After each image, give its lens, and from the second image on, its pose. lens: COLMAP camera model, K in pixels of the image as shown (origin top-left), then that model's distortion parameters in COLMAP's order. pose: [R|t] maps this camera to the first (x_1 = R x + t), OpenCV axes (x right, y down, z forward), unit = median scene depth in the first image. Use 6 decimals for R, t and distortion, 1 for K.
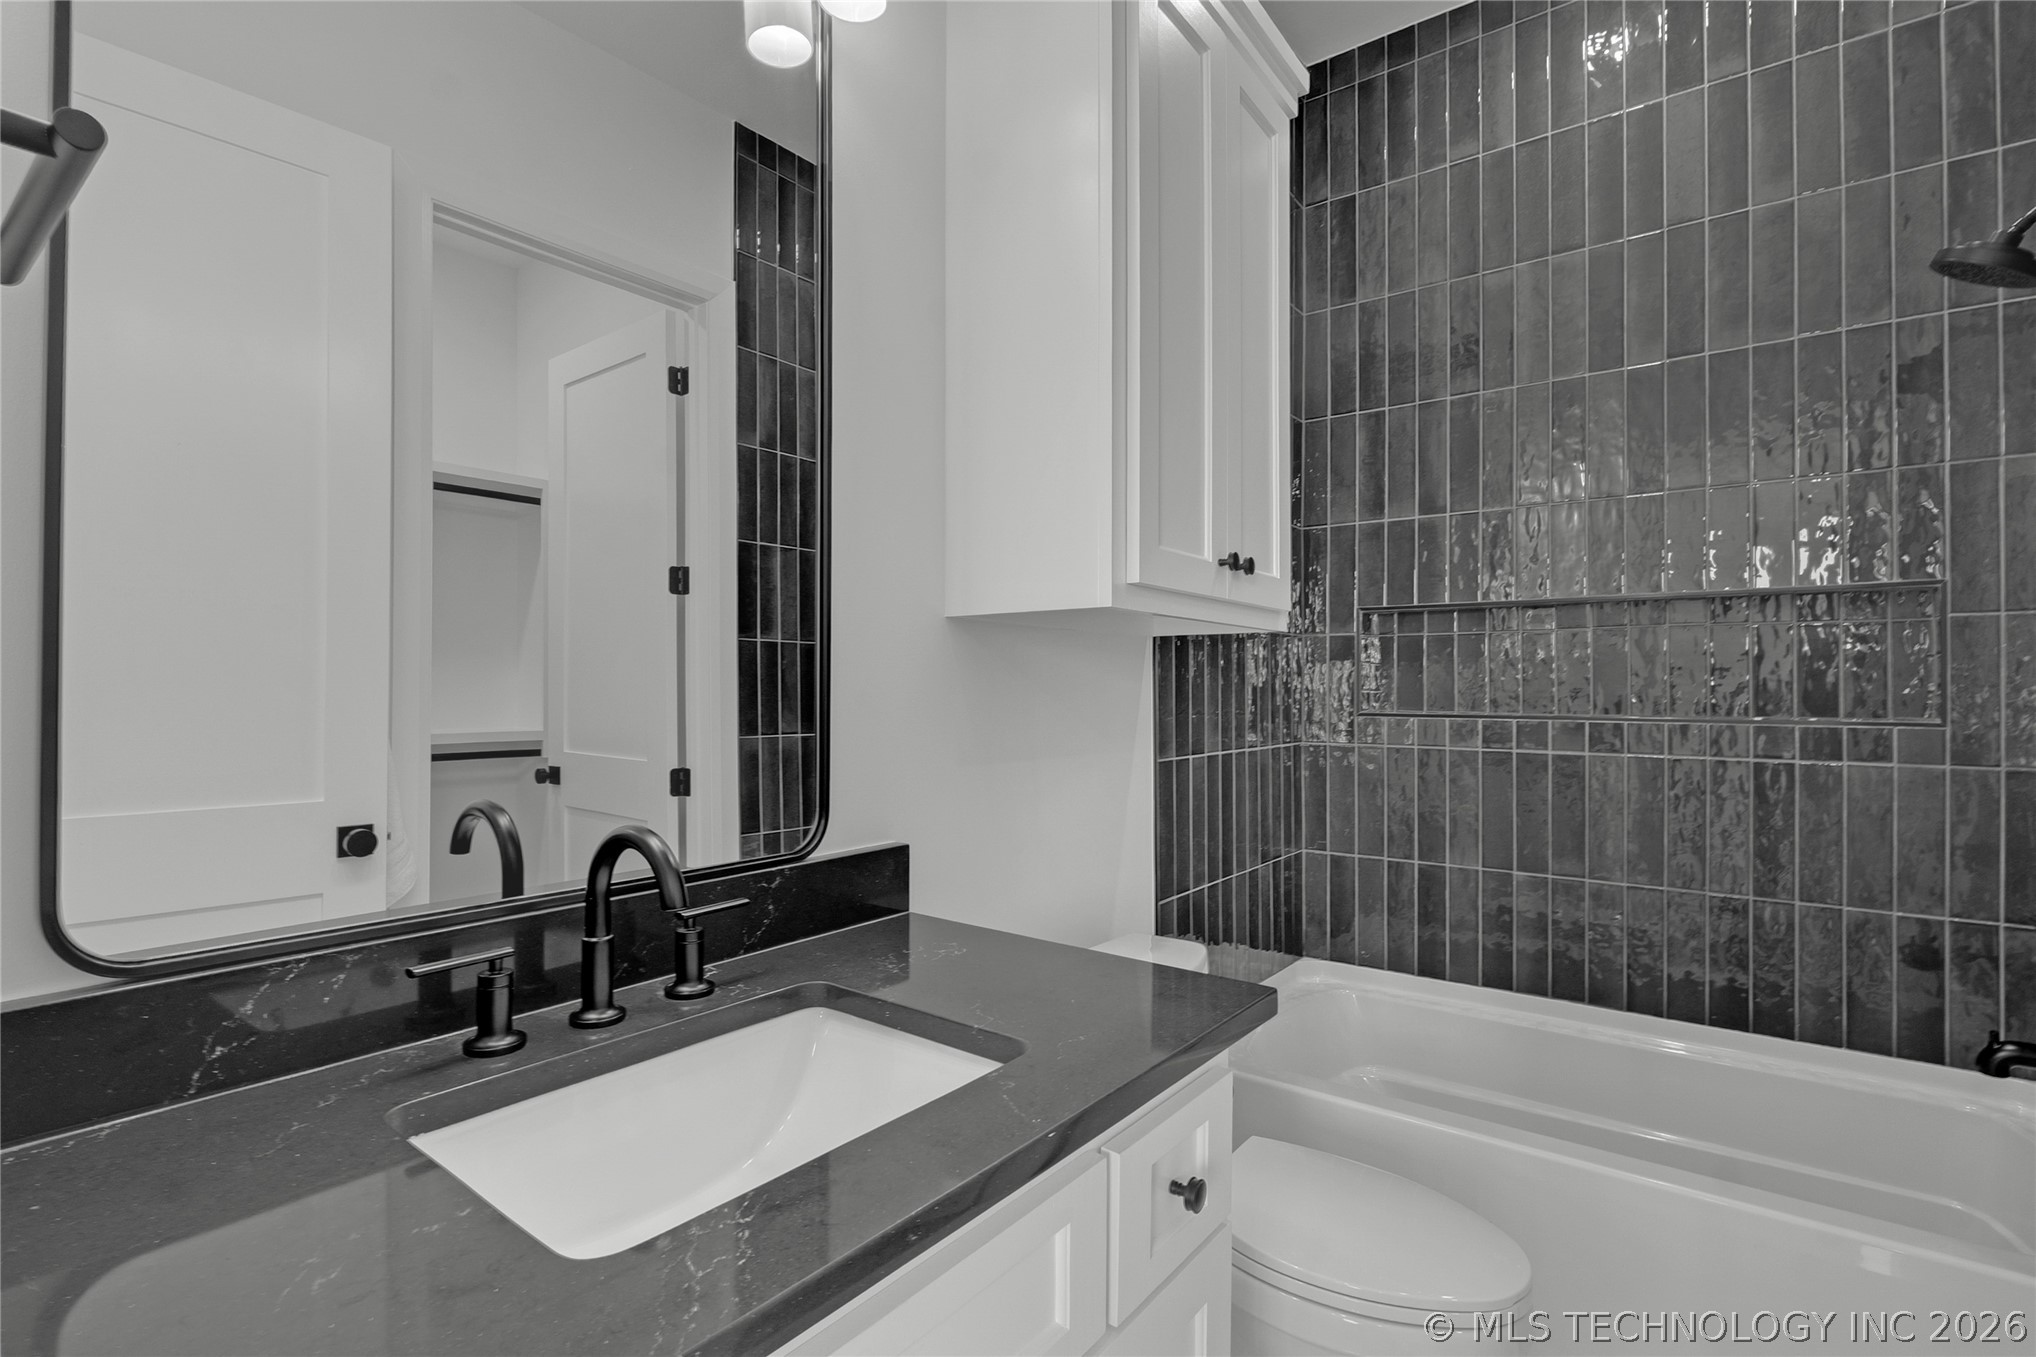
lens RADIAL K [[986.9, 0, 1016.7], [0, 986.9, 666.1], [0, 0, 1]] dist [0.005716, 0.000190]
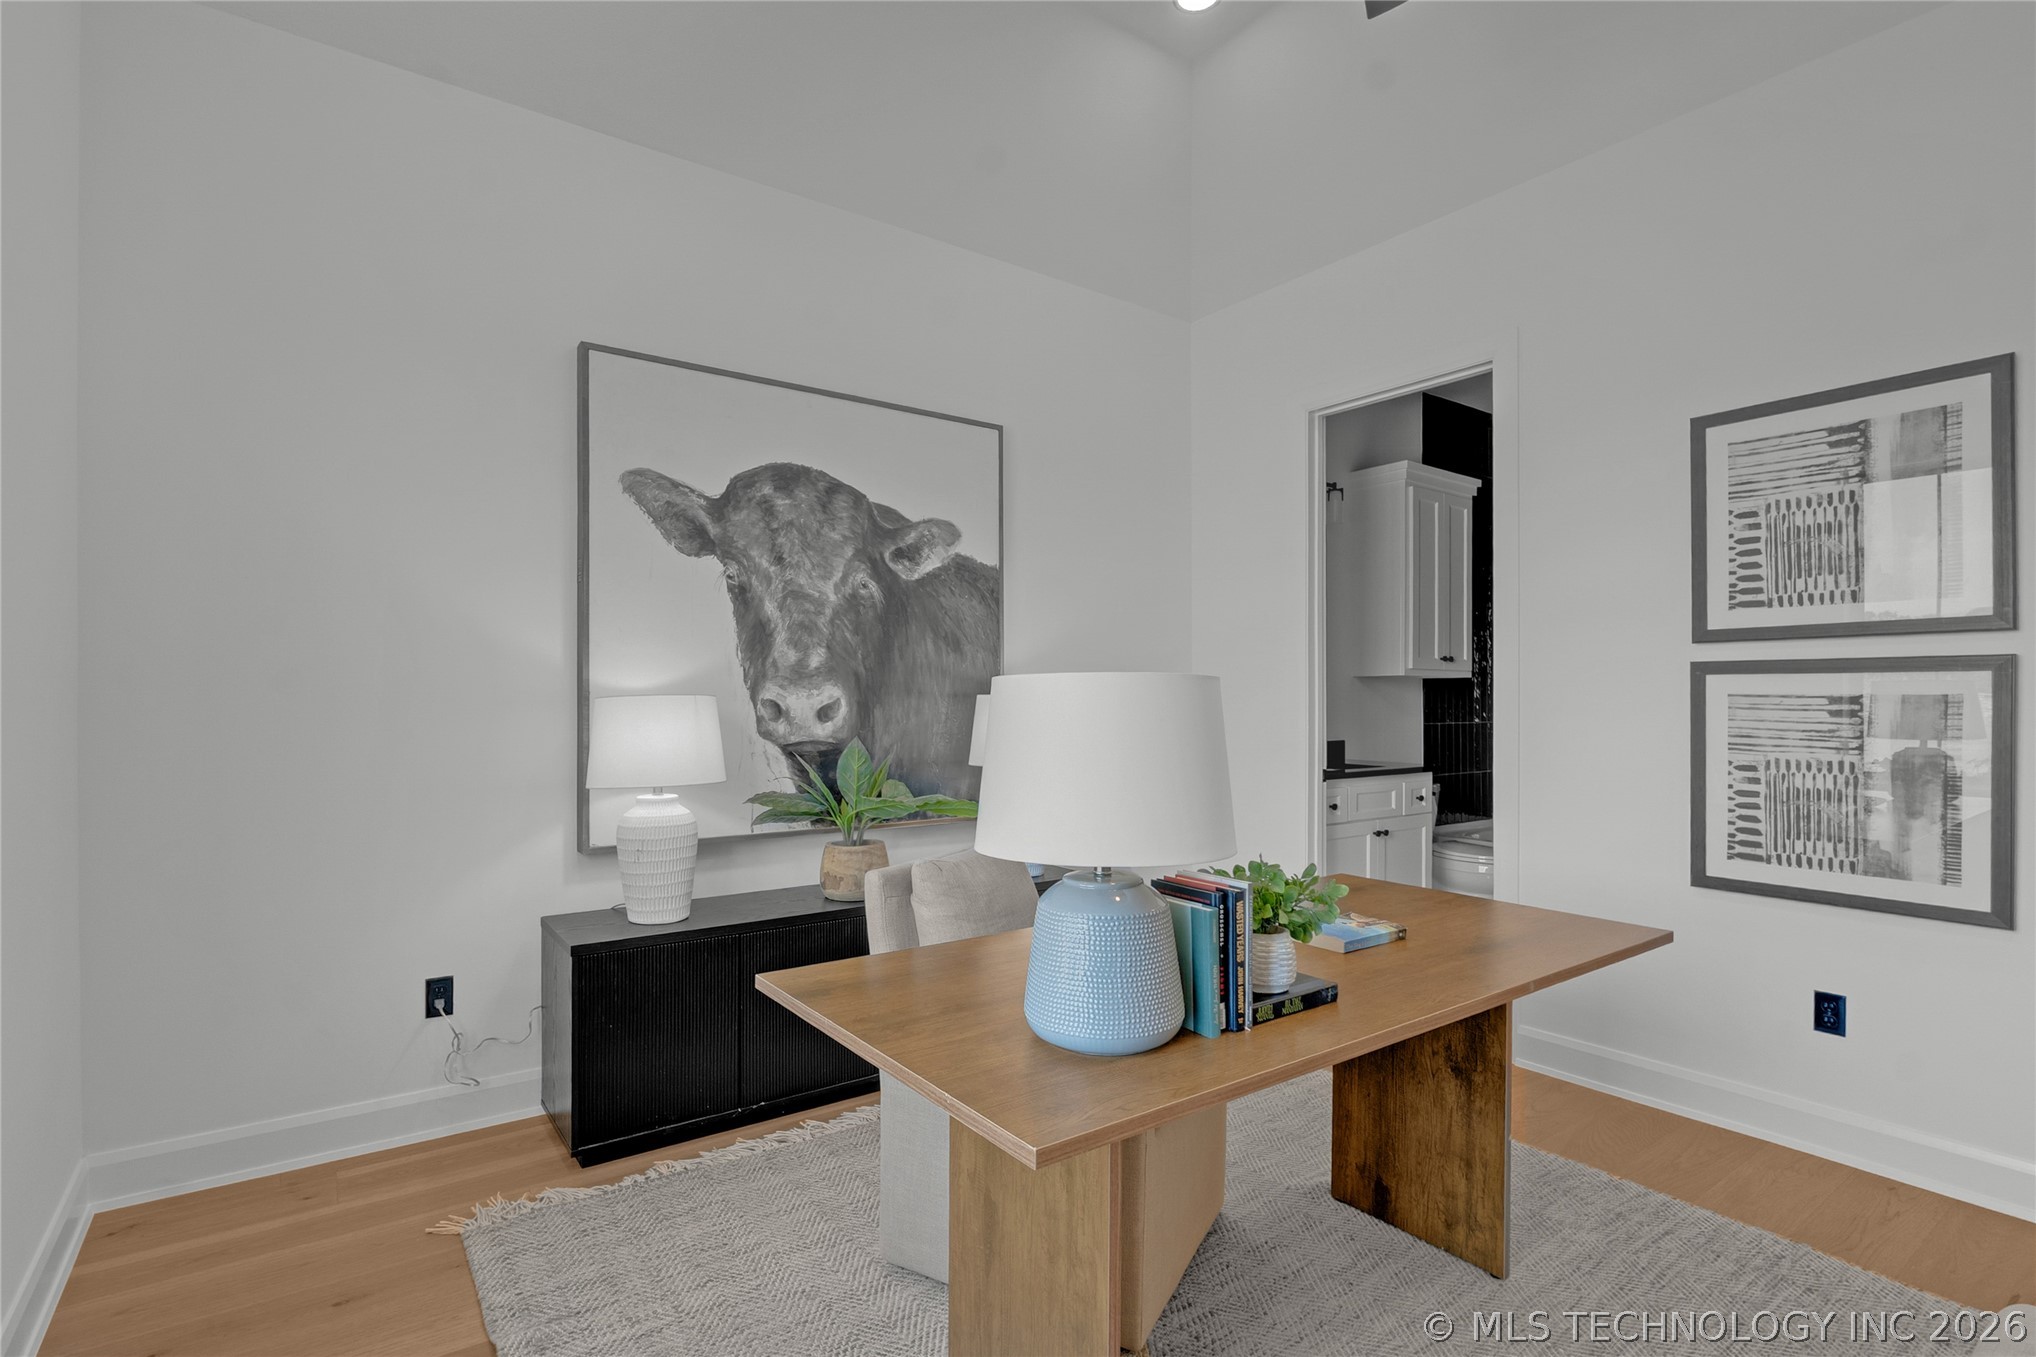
lens RADIAL K [[986.9, 0, 1021.8], [0, 986.9, 686.1], [0, 0, 1]] dist [0.005716, 0.000190]
pose [[0.956620, -0.005455, -0.291287, -0.170250], [0.002997, 0.999956, -0.008883, 0.009775], [0.291322, 0.007624, 0.956595, -2.532570]]
